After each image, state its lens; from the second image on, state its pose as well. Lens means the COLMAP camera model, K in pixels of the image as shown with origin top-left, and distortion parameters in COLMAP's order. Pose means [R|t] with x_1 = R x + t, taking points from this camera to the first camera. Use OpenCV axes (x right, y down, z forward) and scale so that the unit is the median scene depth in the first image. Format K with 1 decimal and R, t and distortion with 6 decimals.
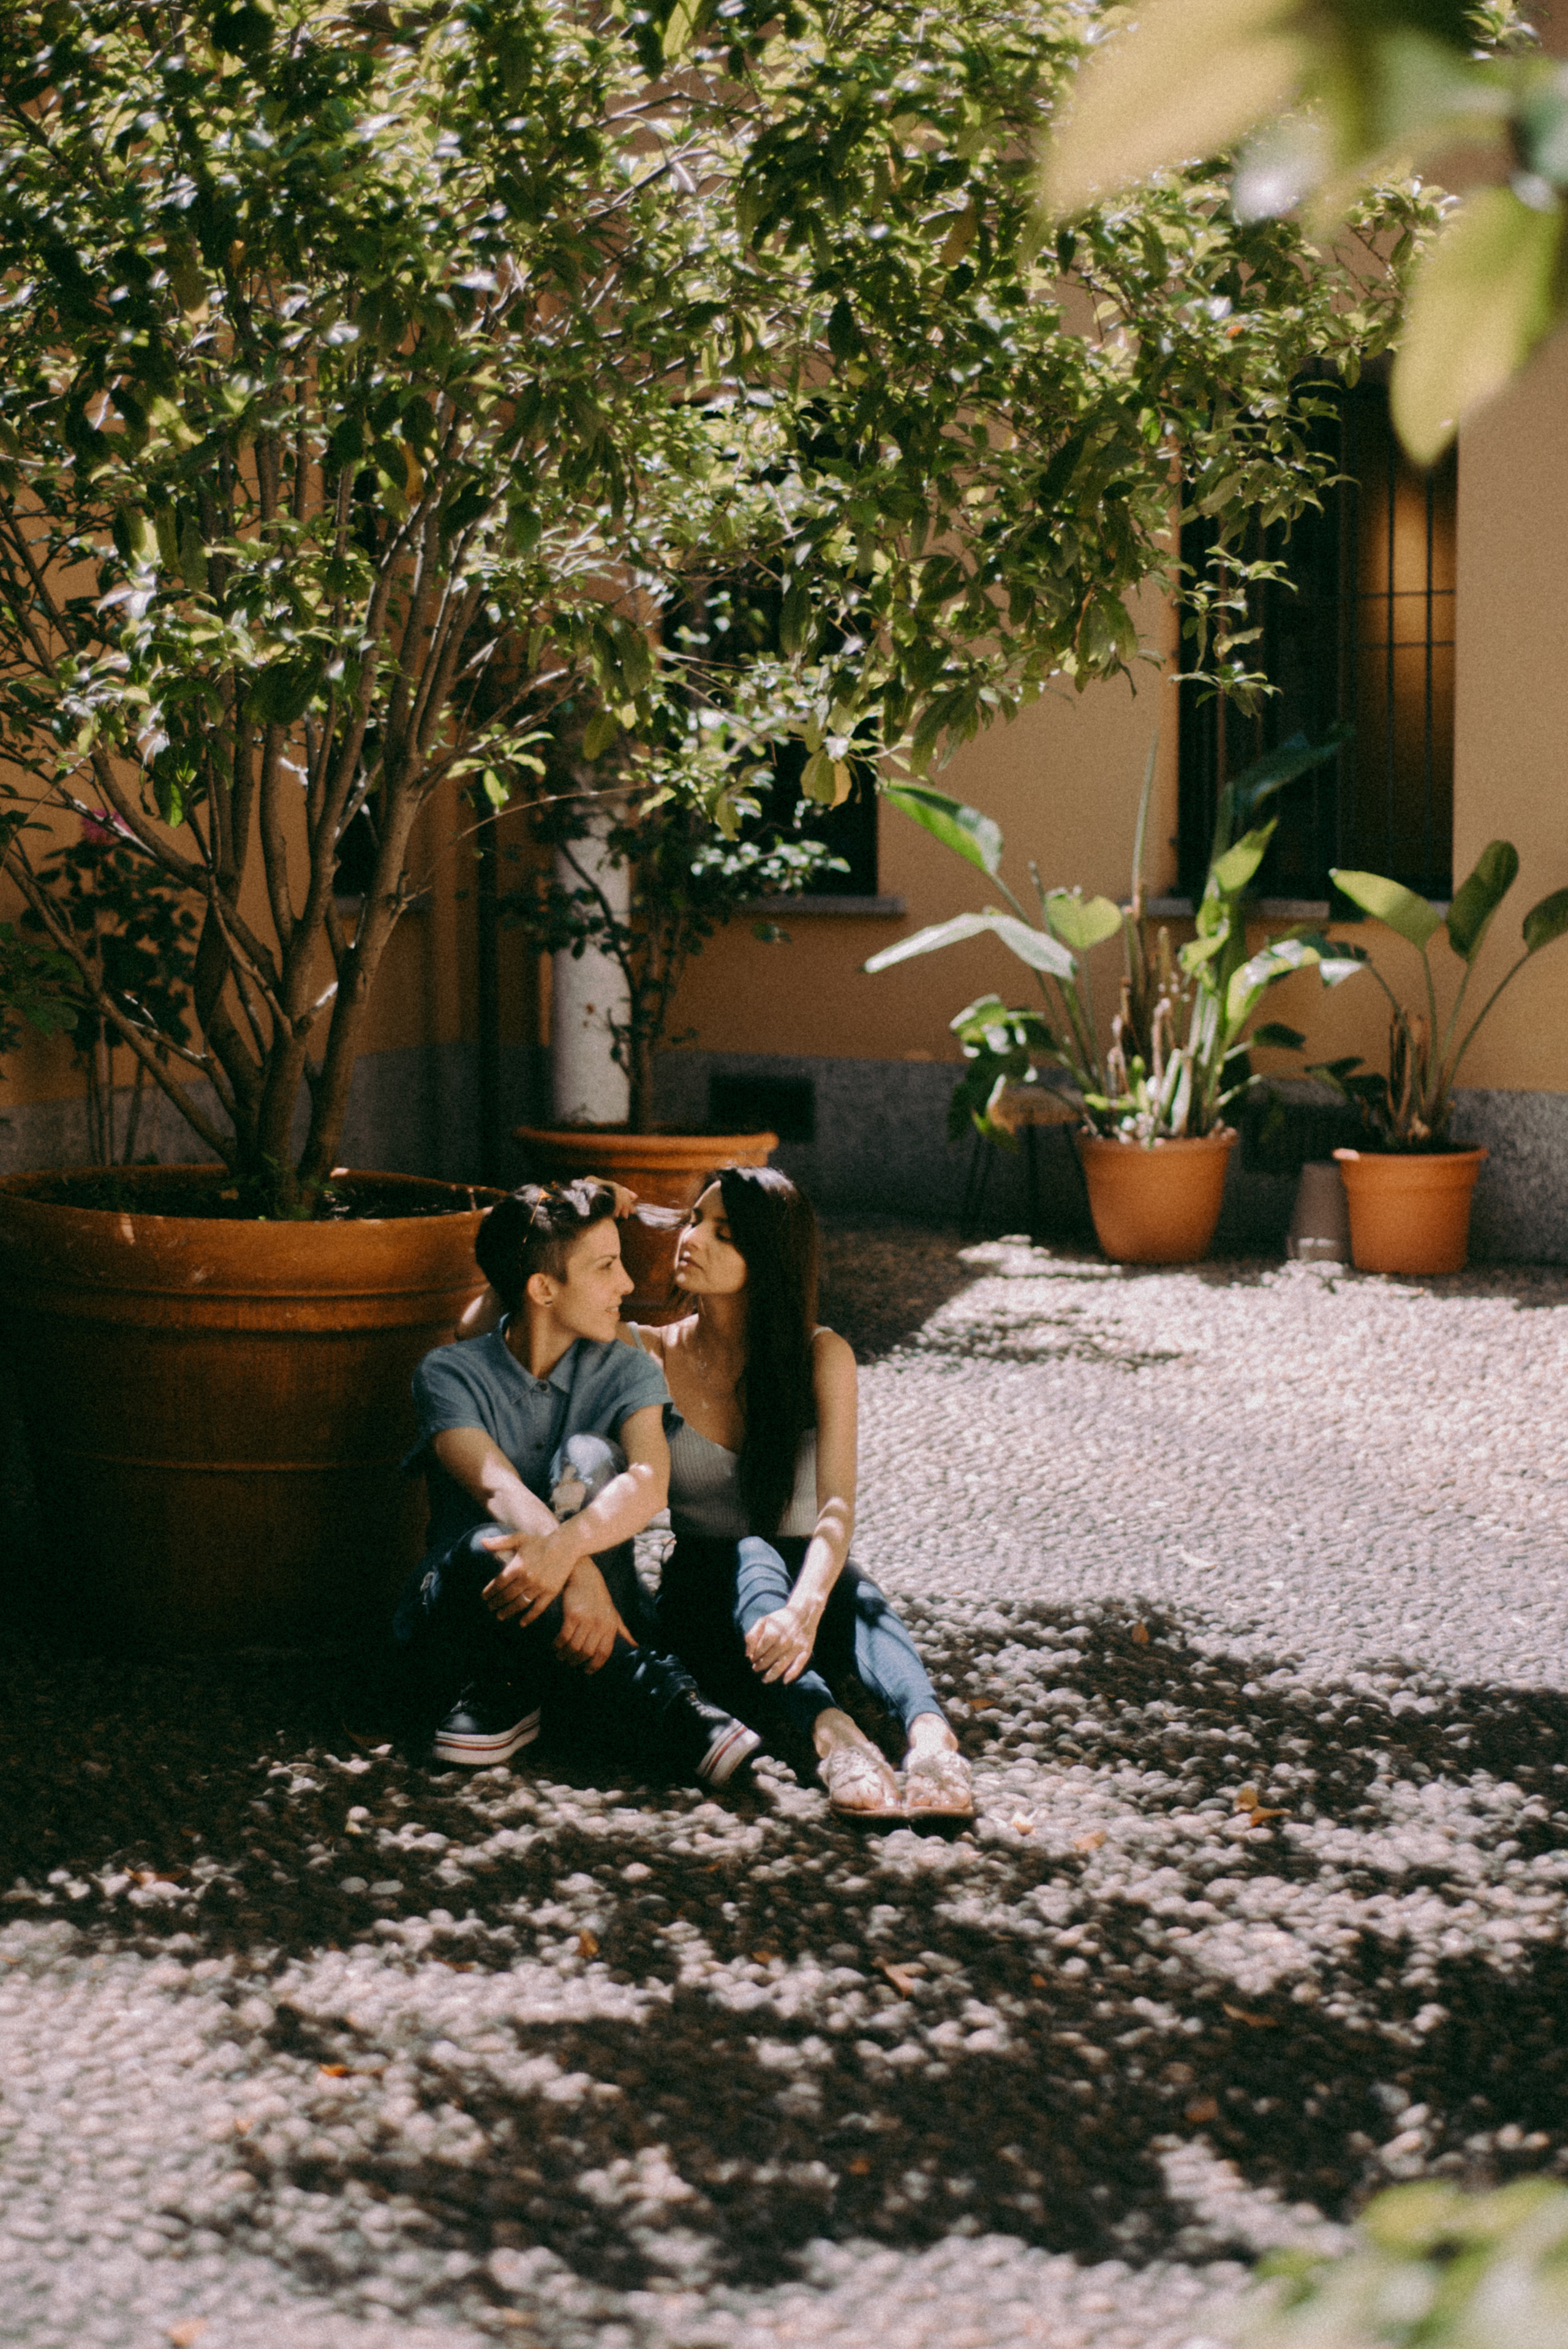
lens RADIAL K [[3371.0, 0, 783.8], [0, 3371.0, 1175.0], [0, 0, 1]] dist [0.042594, 0.000000]
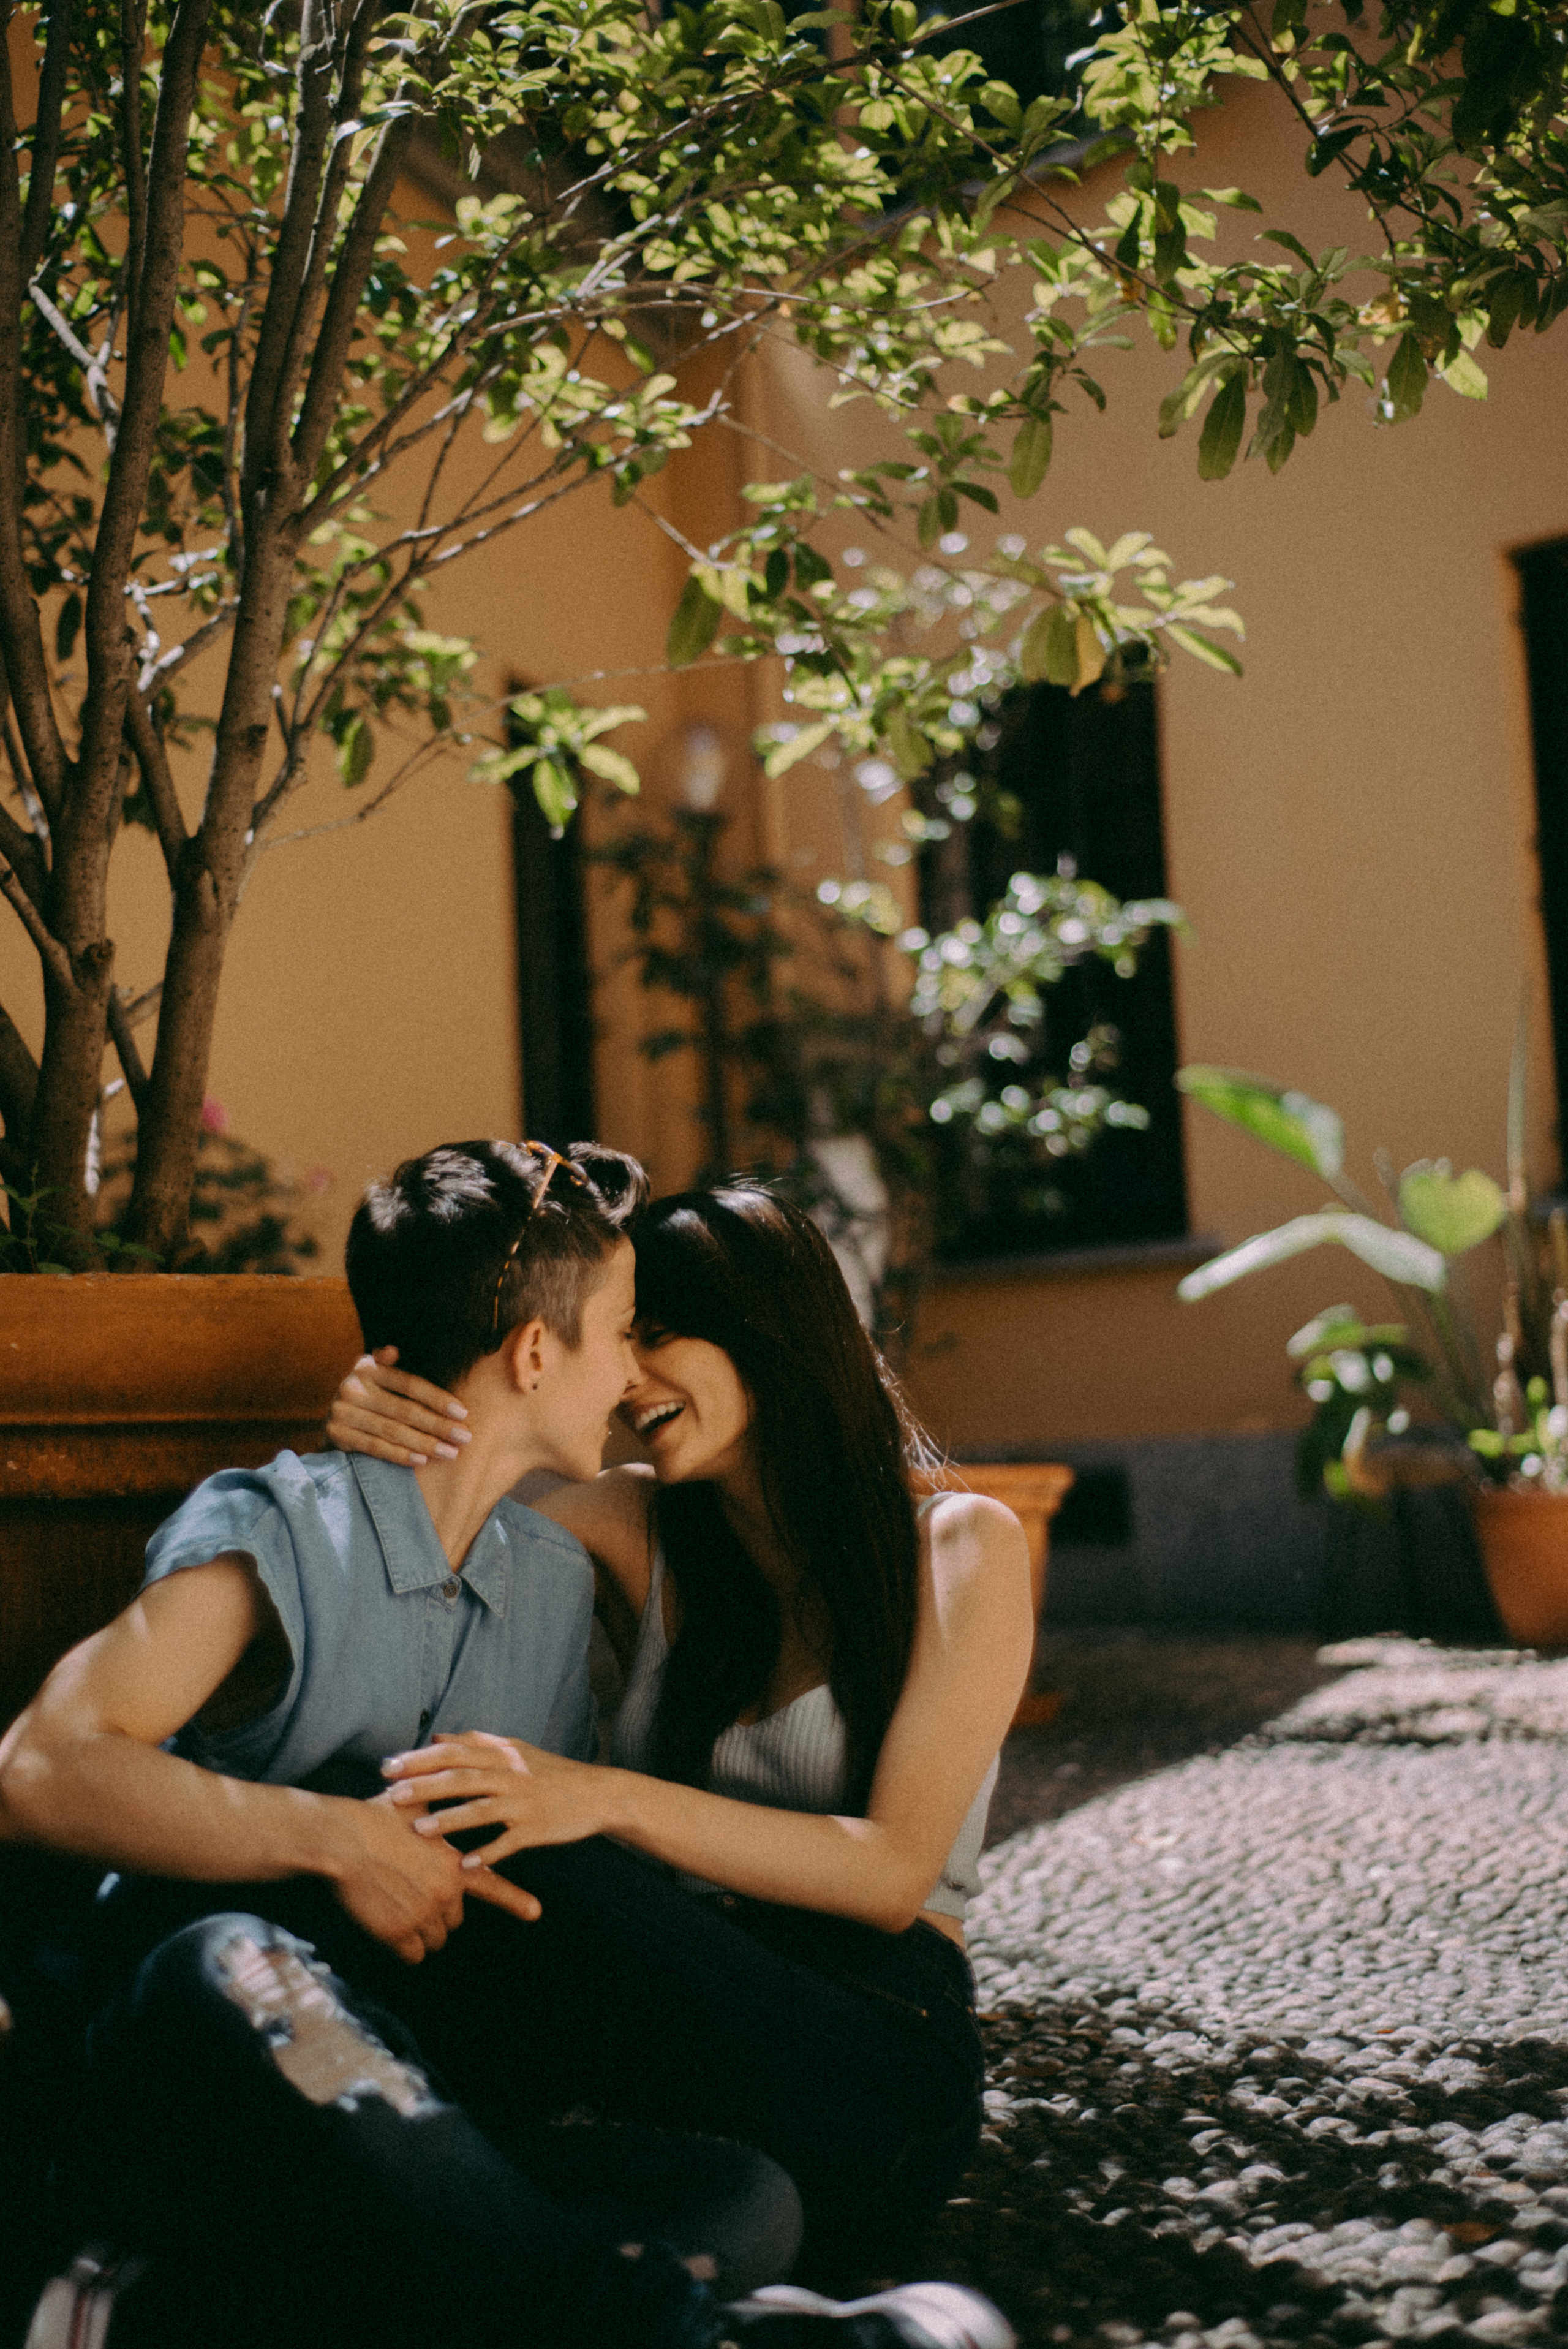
lens RADIAL K [[3371.0, 0, 784.1], [0, 3371.0, 1174.4], [0, 0, 1]] dist [0.042594, 0.000000]
pose [[0.994039, -0.059323, -0.091467, 0.006113], [0.044444, 0.986616, -0.156886, 0.033571], [0.099550, 0.151886, 0.983372, 0.208071]]
